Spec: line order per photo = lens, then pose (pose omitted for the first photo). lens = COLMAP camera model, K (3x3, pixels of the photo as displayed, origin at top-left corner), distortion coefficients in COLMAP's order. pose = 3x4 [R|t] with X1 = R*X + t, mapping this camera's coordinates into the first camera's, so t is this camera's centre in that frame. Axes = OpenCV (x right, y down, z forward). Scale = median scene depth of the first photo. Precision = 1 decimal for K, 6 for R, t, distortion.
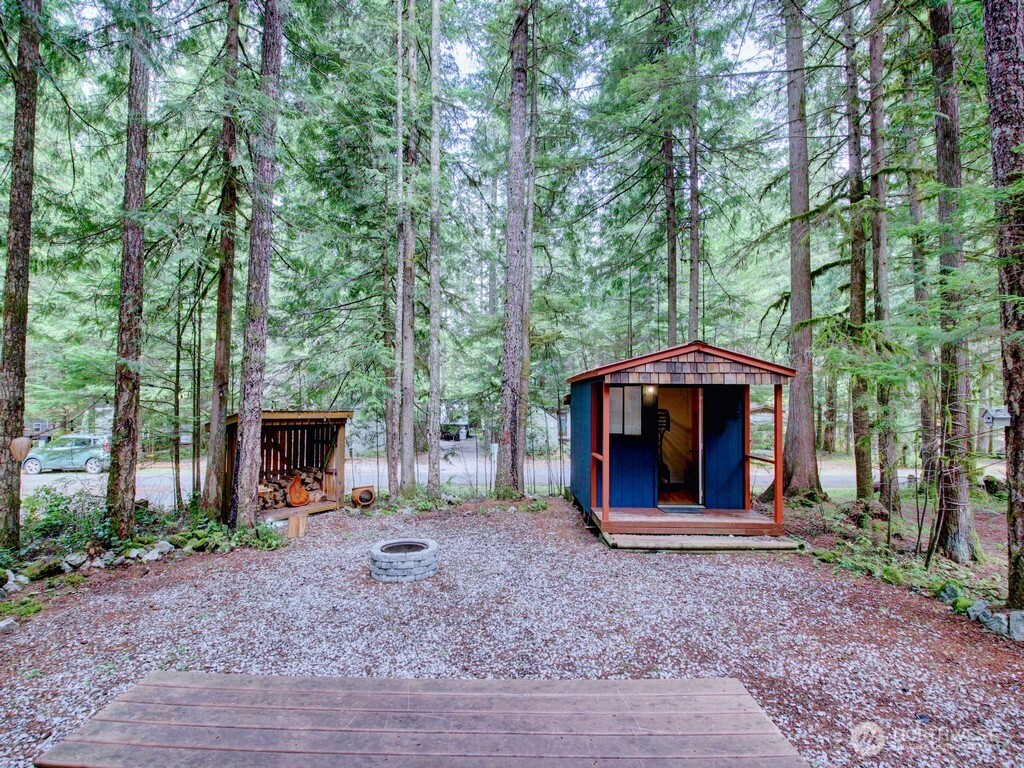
lens RADIAL K [[503.5, 0, 506.8], [0, 503.5, 388.9], [0, 0, 1]] dist [0.020992, -0.029481]
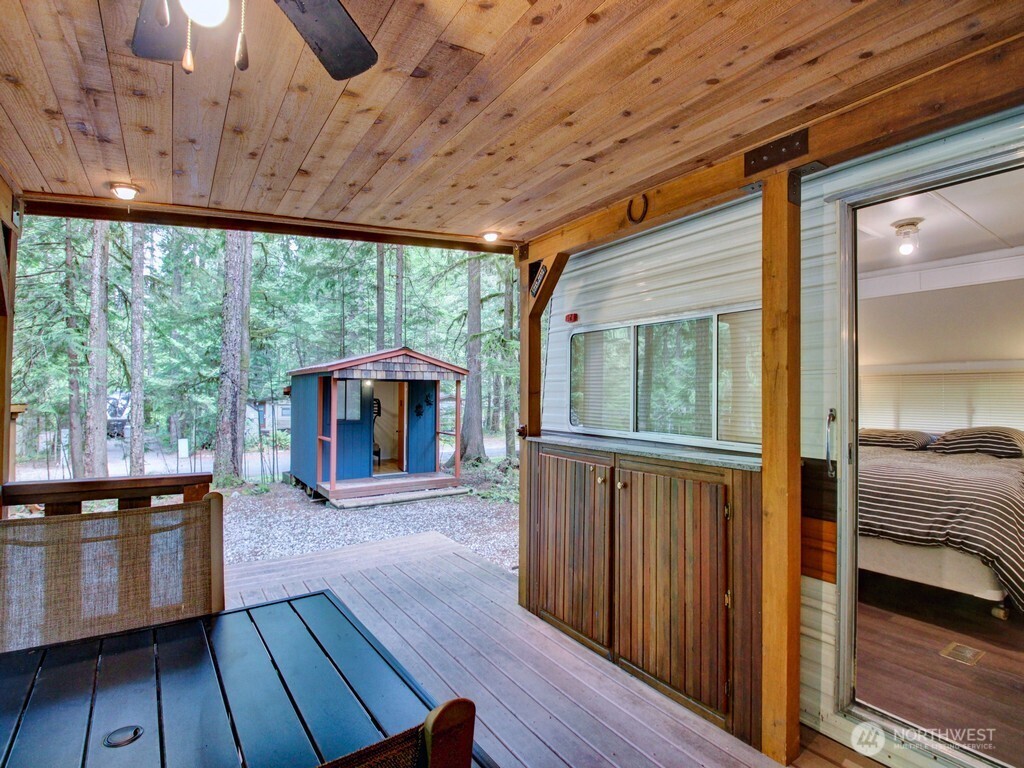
lens RADIAL K [[501.5, 0, 507.2], [0, 501.5, 385.9], [0, 0, 1]] dist [0.018893, -0.026999]
pose [[0.833683, 0.004339, 0.552226, -0.127614], [-0.012173, 0.999871, 0.010522, -0.009451], [-0.552109, -0.015494, 0.833628, -0.252362]]
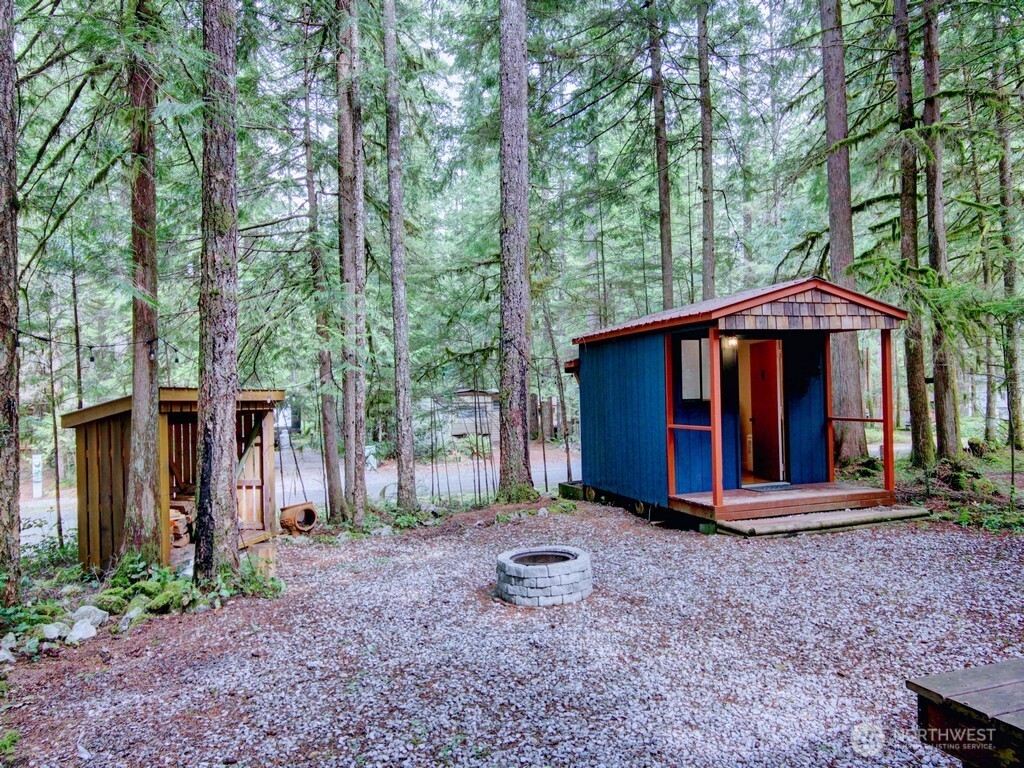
lens RADIAL K [[675.0, 0, 512.0], [0, 675.0, 384.0], [0, 0, 1]] dist [0.011492, -0.002861]
pose [[0.950139, -0.033971, 0.309971, -0.431974], [0.031155, 0.999416, 0.014032, 0.048413], [-0.310266, -0.003675, 0.950643, 0.103269]]
